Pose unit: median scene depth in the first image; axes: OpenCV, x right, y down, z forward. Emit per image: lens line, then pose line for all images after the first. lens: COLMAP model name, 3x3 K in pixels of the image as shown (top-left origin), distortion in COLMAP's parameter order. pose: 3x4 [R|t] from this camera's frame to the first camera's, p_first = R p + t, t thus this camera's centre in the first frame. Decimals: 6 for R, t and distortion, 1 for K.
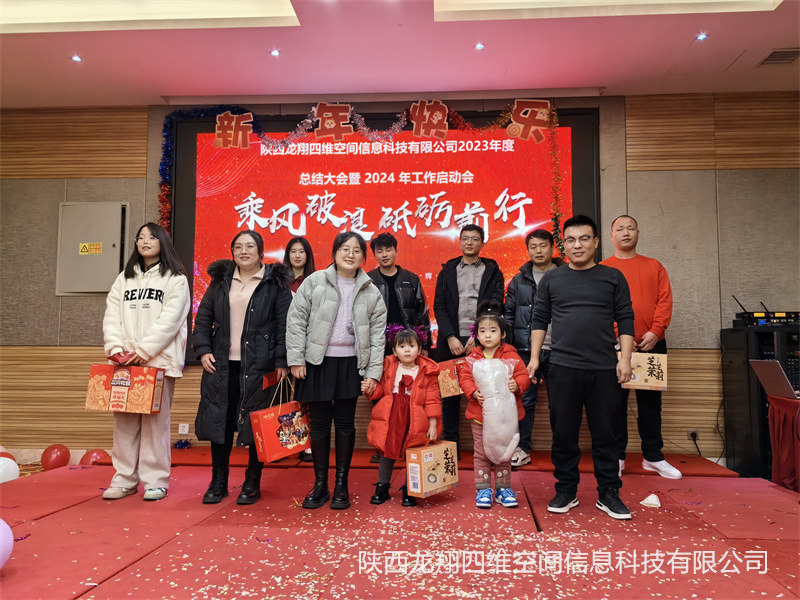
lens RADIAL K [[633.5, 0, 403.7], [0, 633.5, 301.0], [0, 0, 1]] dist [0.069797, -0.082672]
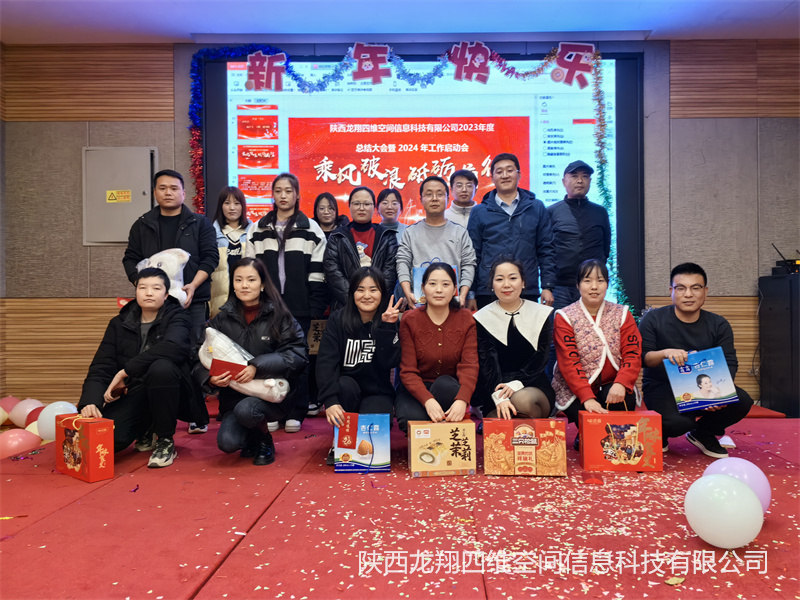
lens RADIAL K [[633.5, 0, 405.2], [0, 633.5, 303.1], [0, 0, 1]] dist [0.069797, -0.082672]
pose [[0.998428, -0.007135, 0.055594, -0.117171], [0.002615, 0.996714, 0.080958, 0.001185], [-0.055989, -0.080685, 0.995166, 0.007541]]
